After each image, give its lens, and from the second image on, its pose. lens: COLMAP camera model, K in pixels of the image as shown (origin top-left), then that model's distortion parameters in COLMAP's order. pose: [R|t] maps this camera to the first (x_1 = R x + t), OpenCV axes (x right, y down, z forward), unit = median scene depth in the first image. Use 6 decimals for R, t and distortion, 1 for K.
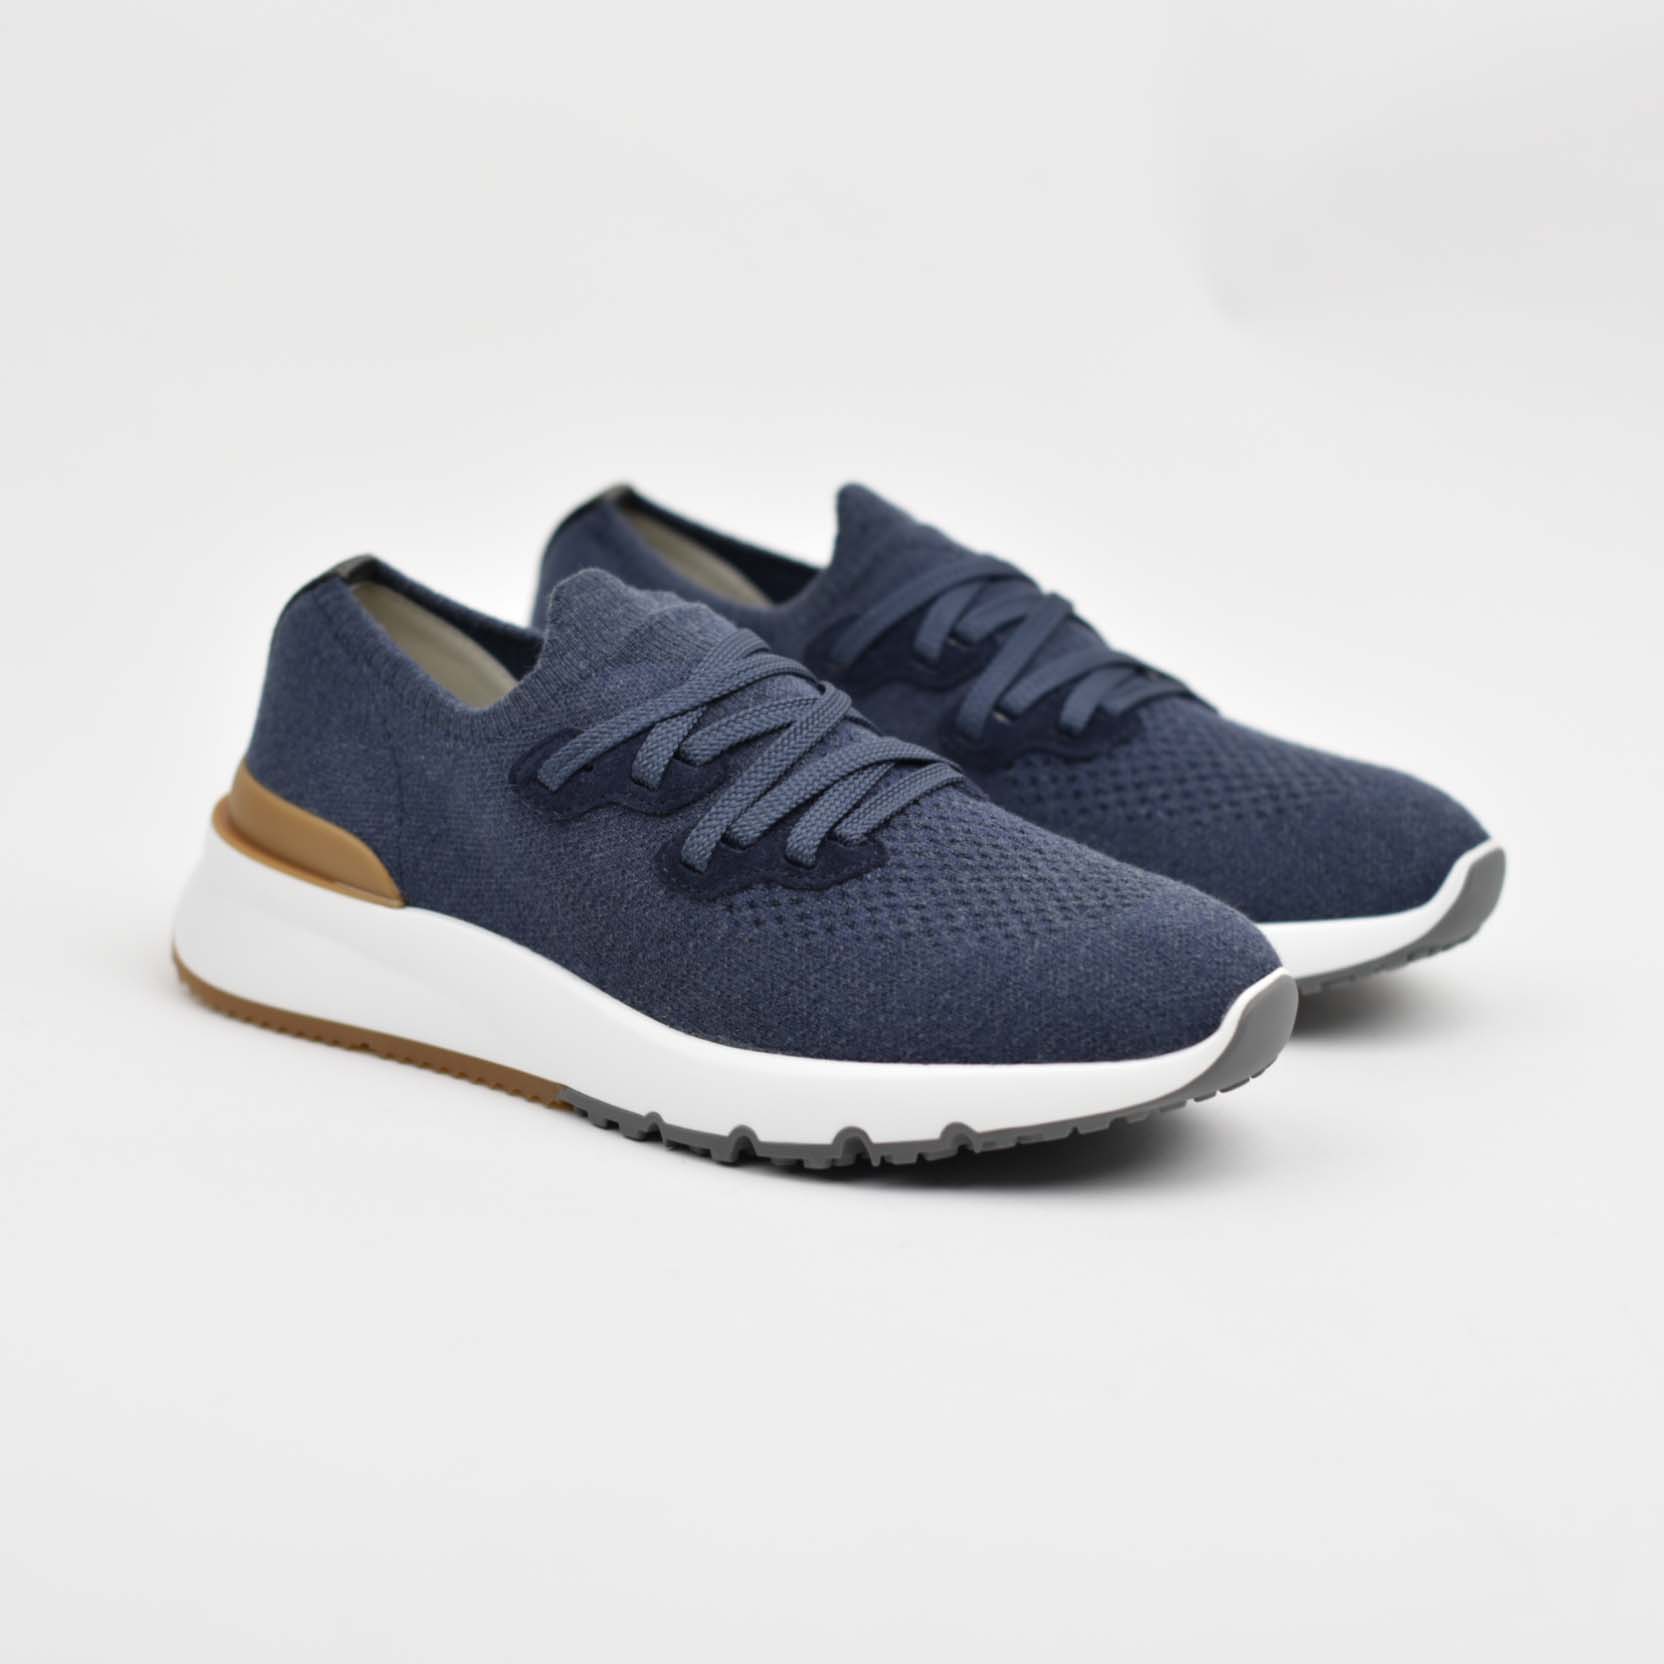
lens RADIAL K [[4522.3, 0, 832.0], [0, 4522.3, 832.0], [0, 0, 1]] dist [0.082189, -0.080910]
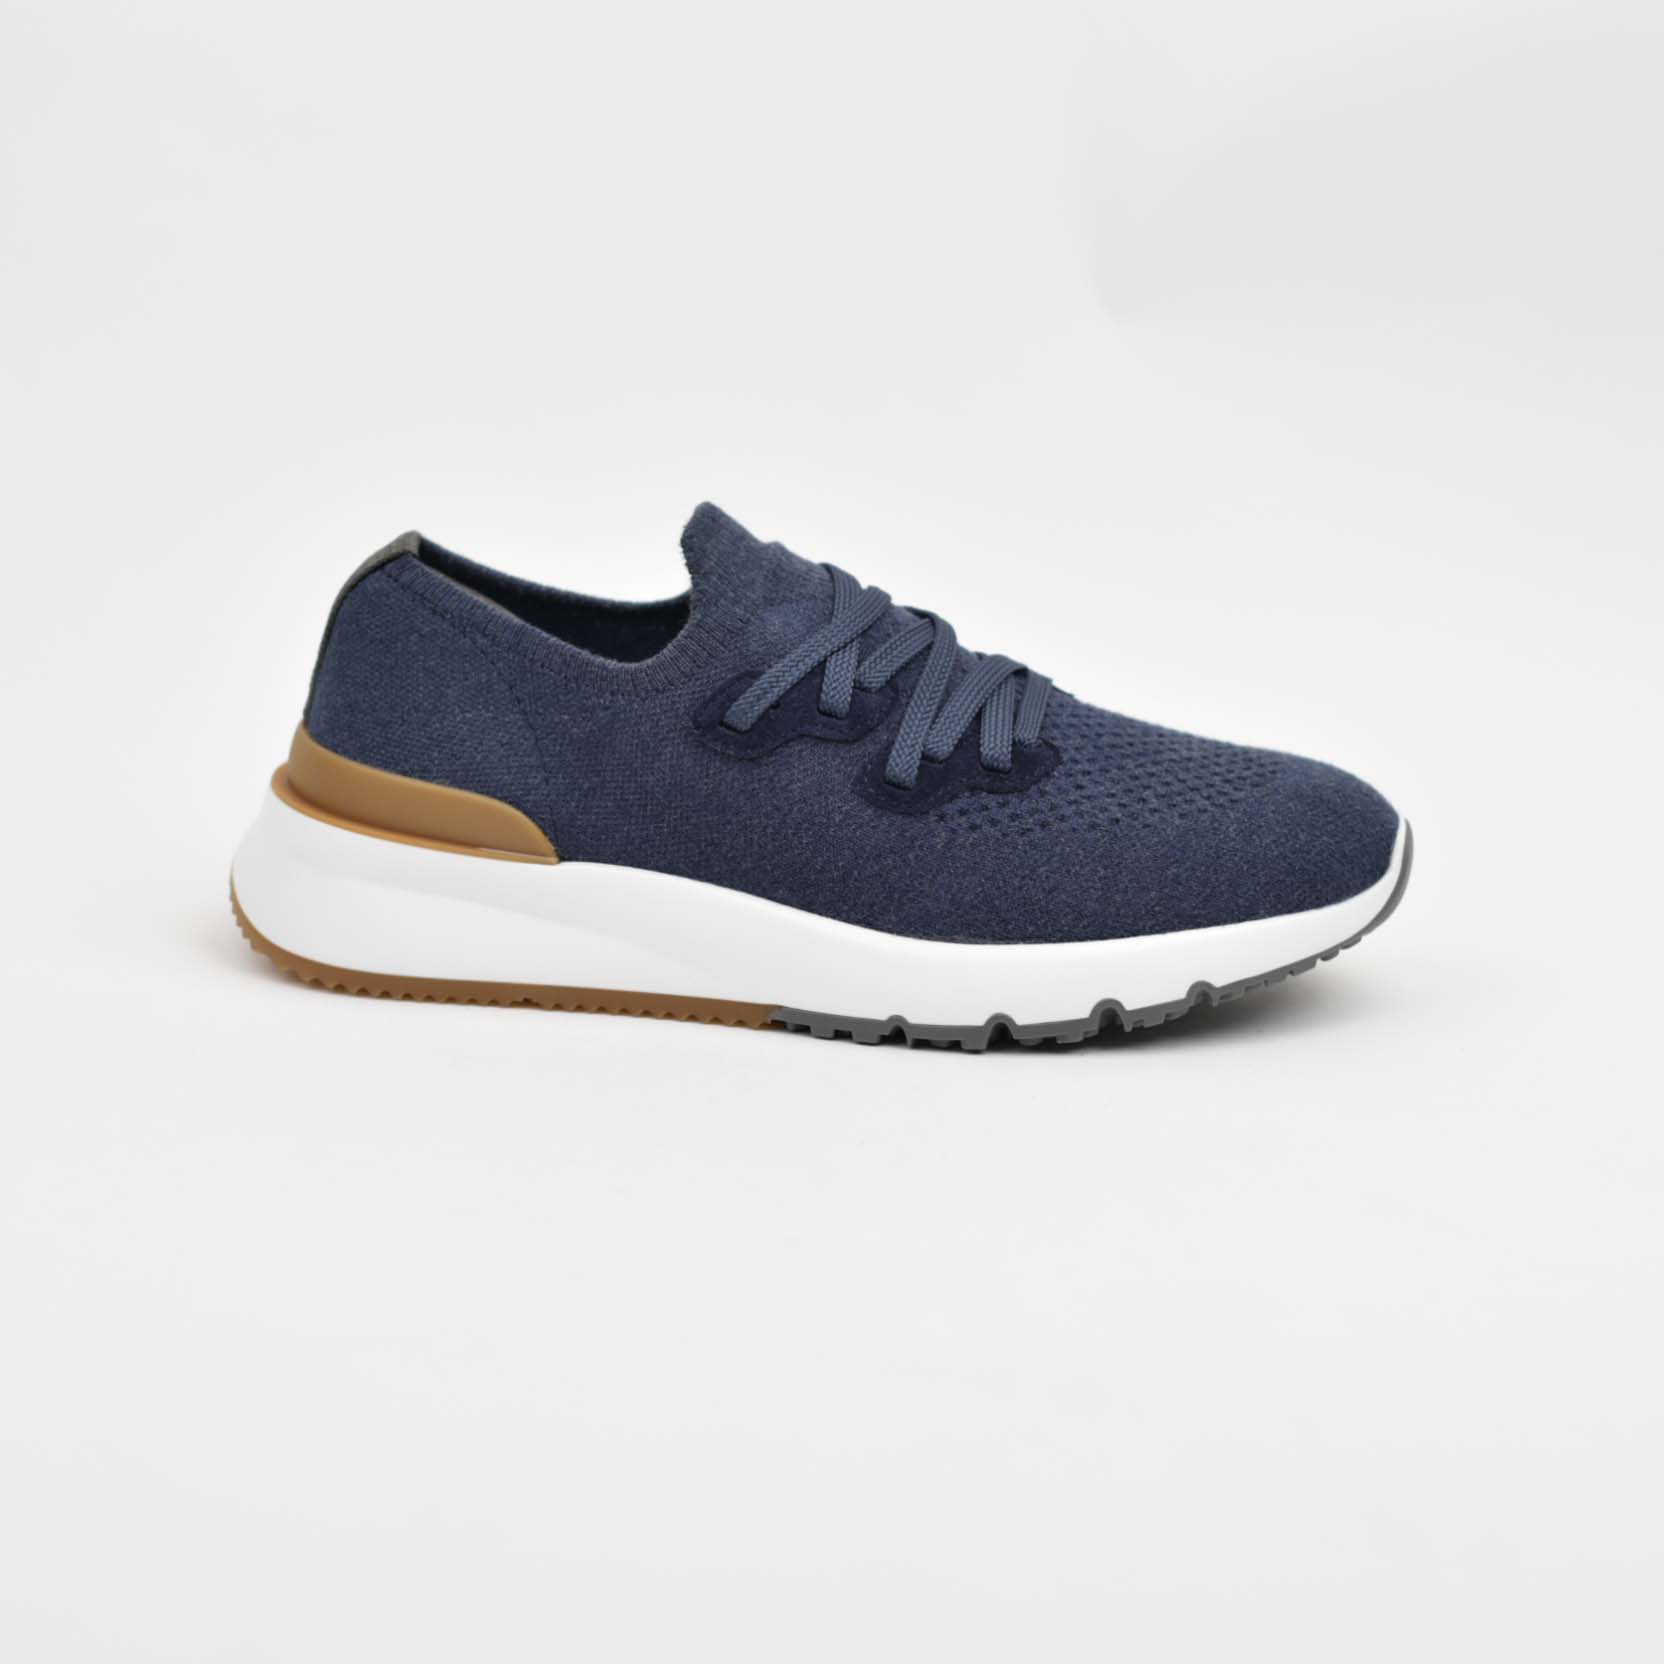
lens RADIAL K [[4522.3, 0, 832.0], [0, 4522.3, 832.0], [0, 0, 1]] dist [0.082189, -0.080910]
pose [[0.894250, -0.117910, 0.431758, -0.511726], [0.113950, 0.992865, 0.035132, -0.020723], [-0.432820, 0.017782, 0.901305, 0.037766]]
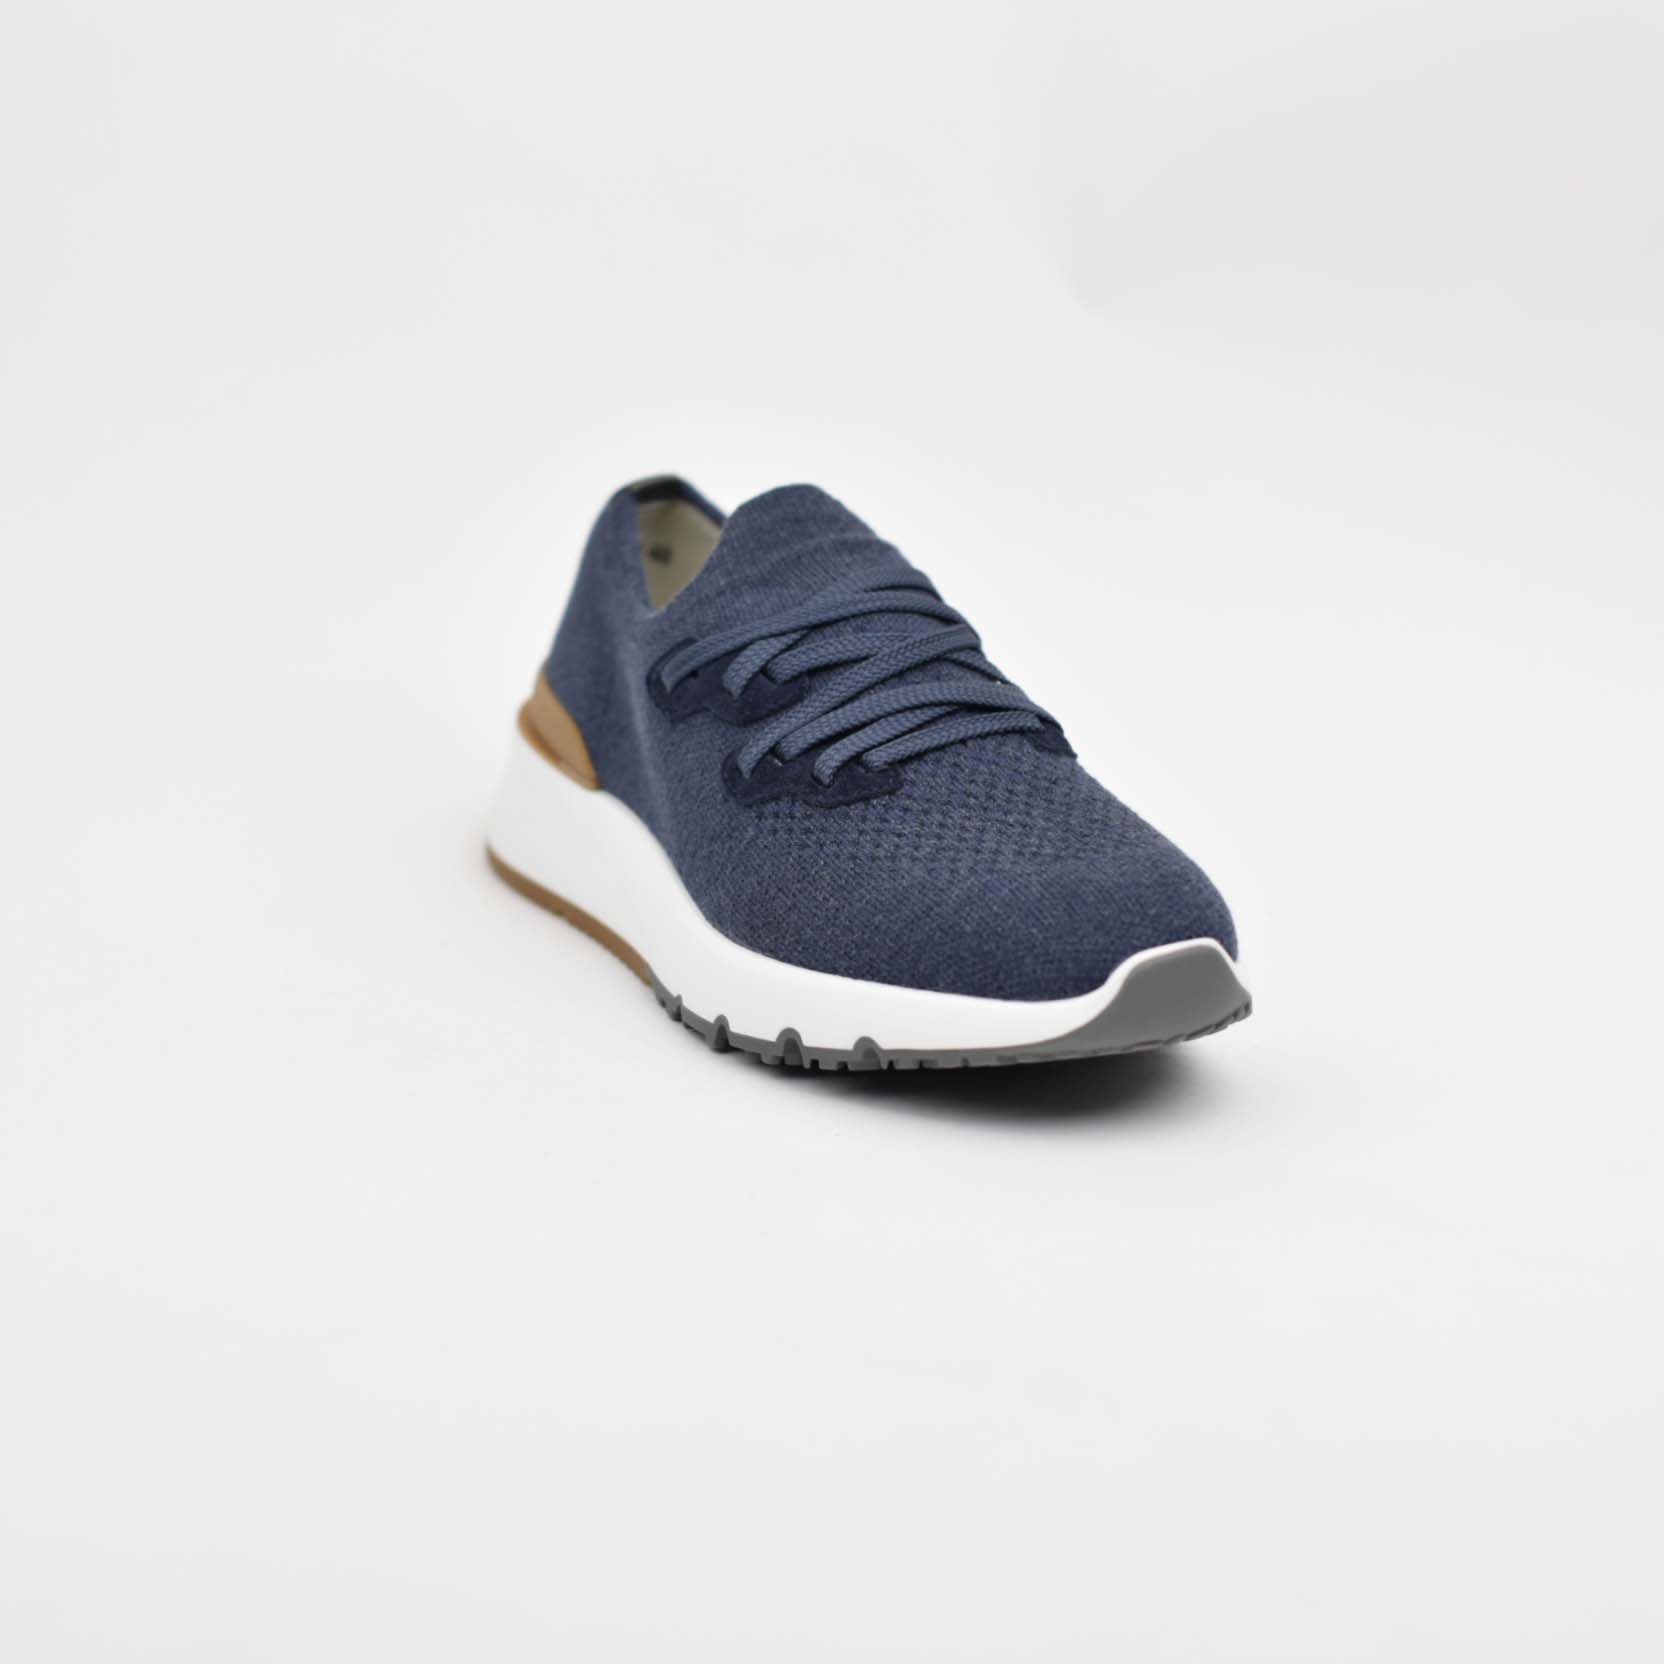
lens RADIAL K [[4522.3, 0, 832.0], [0, 4522.3, 832.0], [0, 0, 1]] dist [0.082189, -0.080910]
pose [[0.879019, 0.125697, -0.459919, 0.484033], [-0.129847, 0.991273, 0.022748, -0.005883], [0.458765, 0.039723, 0.887670, 0.057570]]
